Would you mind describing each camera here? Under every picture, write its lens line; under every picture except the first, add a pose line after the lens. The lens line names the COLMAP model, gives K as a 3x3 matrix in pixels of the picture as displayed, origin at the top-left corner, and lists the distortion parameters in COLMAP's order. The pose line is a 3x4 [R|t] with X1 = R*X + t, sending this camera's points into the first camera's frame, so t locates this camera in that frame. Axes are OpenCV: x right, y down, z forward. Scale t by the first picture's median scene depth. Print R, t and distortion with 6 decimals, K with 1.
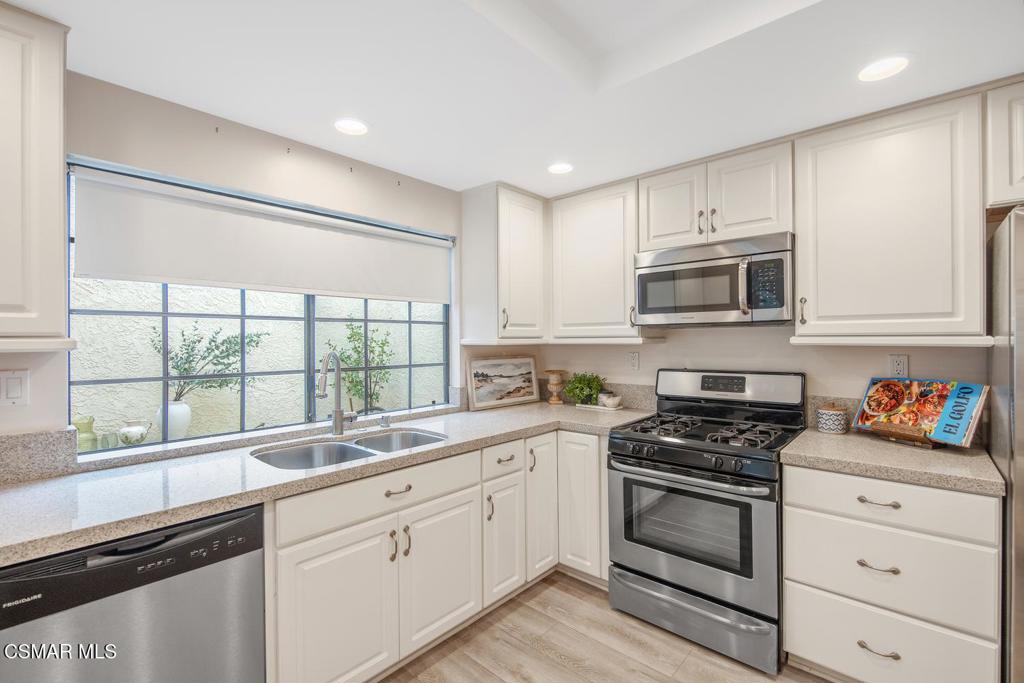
lens RADIAL K [[452.4, 0, 515.1], [0, 452.4, 340.2], [0, 0, 1]] dist [-0.012785, 0.000208]
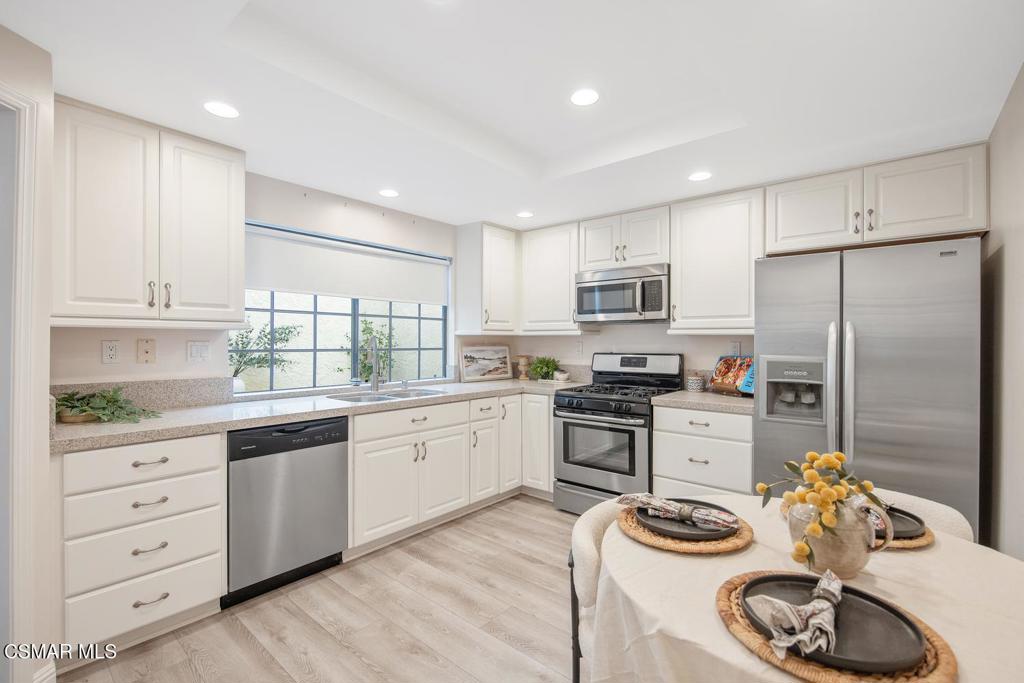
lens RADIAL K [[452.4, 0, 515.1], [0, 452.4, 340.2], [0, 0, 1]] dist [-0.012785, 0.000208]
pose [[0.999524, 0.009785, 0.029253, 0.031575], [-0.009725, 0.999950, -0.002189, 0.035308], [-0.029273, 0.001903, 0.999570, -0.519294]]
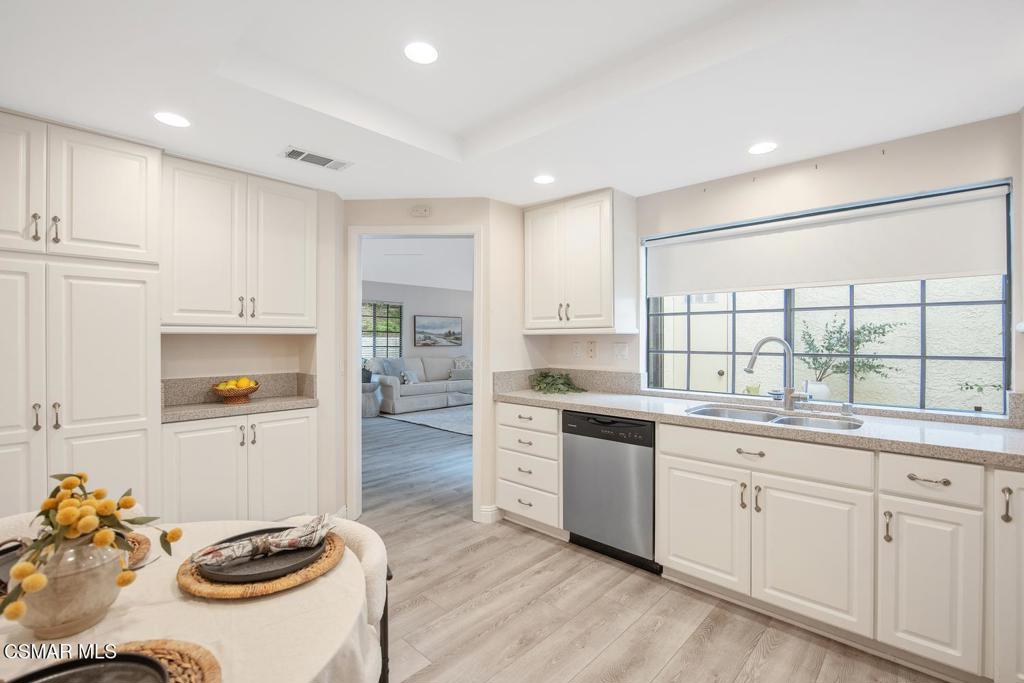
lens RADIAL K [[452.4, 0, 515.1], [0, 452.4, 340.2], [0, 0, 1]] dist [-0.012785, 0.000208]
pose [[-0.018447, 0.005741, -0.999813, 0.738652], [-0.001011, 0.999983, 0.005760, 0.025895], [0.999829, 0.001117, -0.018441, 0.319730]]
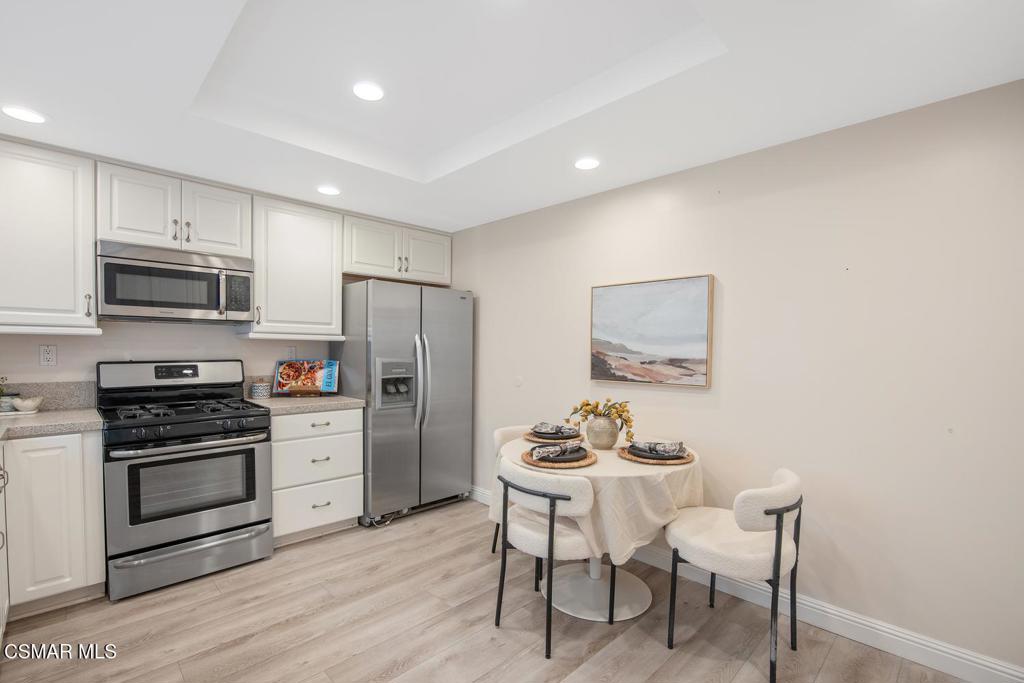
lens RADIAL K [[463.8, 0, 493.1], [0, 463.8, 358.7], [0, 0, 1]] dist [-0.002597, -0.000172]
pose [[0.089465, -0.011415, 0.995925, -0.719517], [-0.007995, 0.999894, 0.012179, 0.046679], [-0.995958, -0.009052, 0.089364, 0.094636]]
